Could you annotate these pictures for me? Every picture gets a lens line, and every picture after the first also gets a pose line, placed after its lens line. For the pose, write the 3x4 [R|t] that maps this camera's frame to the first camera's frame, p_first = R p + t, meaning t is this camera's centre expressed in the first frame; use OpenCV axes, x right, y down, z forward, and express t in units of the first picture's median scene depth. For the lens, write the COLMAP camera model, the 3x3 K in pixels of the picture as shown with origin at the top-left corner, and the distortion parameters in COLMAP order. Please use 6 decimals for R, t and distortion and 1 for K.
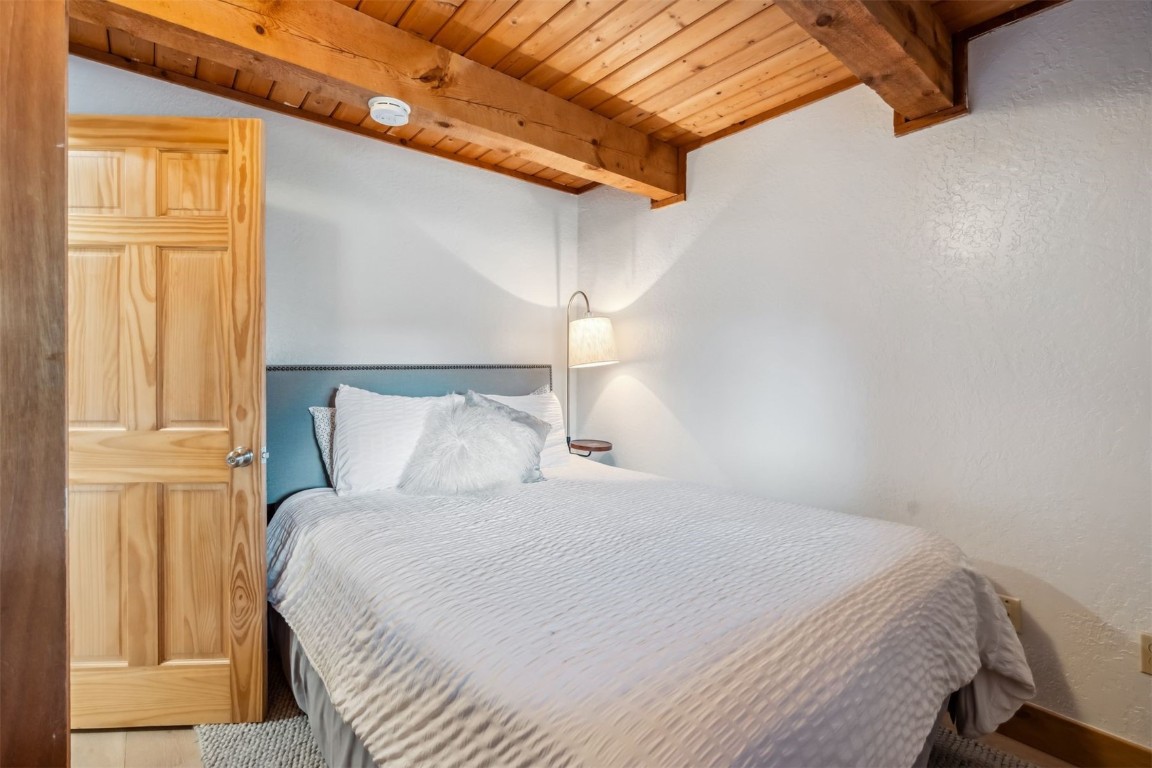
lens RADIAL K [[532.7, 0, 576.0], [0, 532.7, 384.0], [0, 0, 1]] dist [-0.002323, -0.000101]
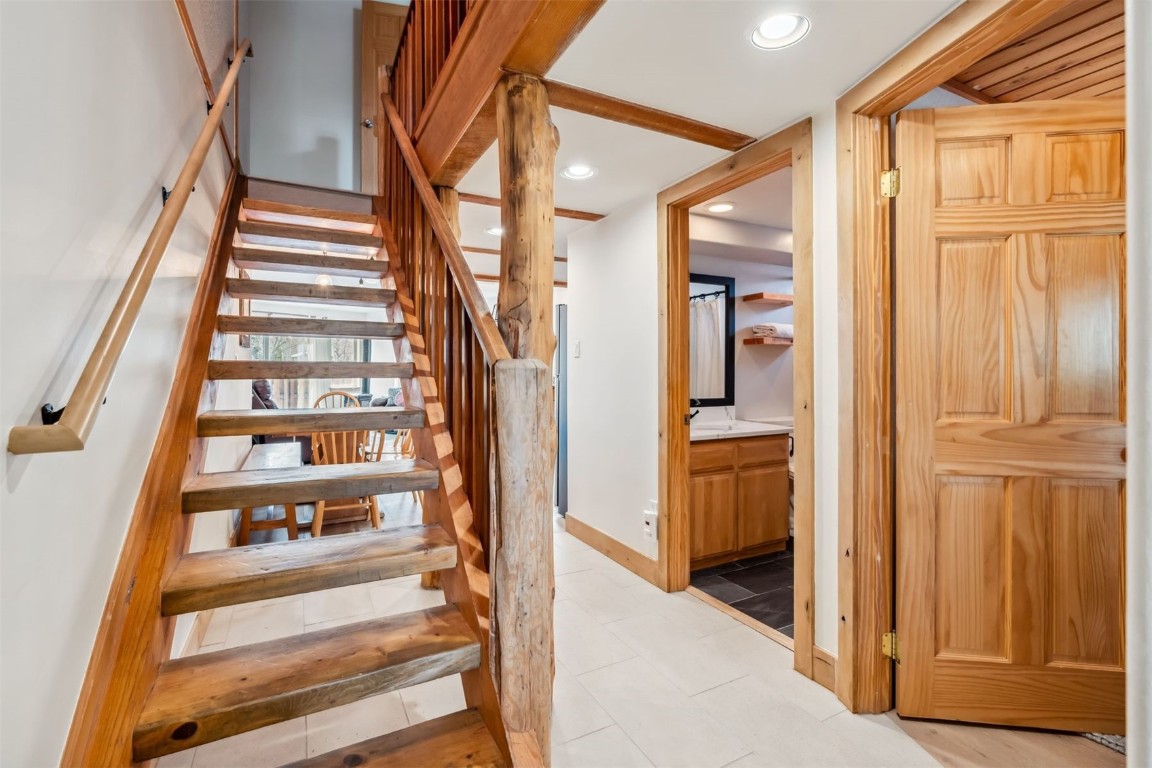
lens RADIAL K [[512.2, 0, 575.8], [0, 512.2, 376.7], [0, 0, 1]] dist [-0.001141, -0.000016]
pose [[0.979332, 0.000478, -0.202261, -1.436117], [-0.001297, 0.999991, -0.003916, 0.007349], [0.202257, 0.004097, 0.979324, -0.088355]]
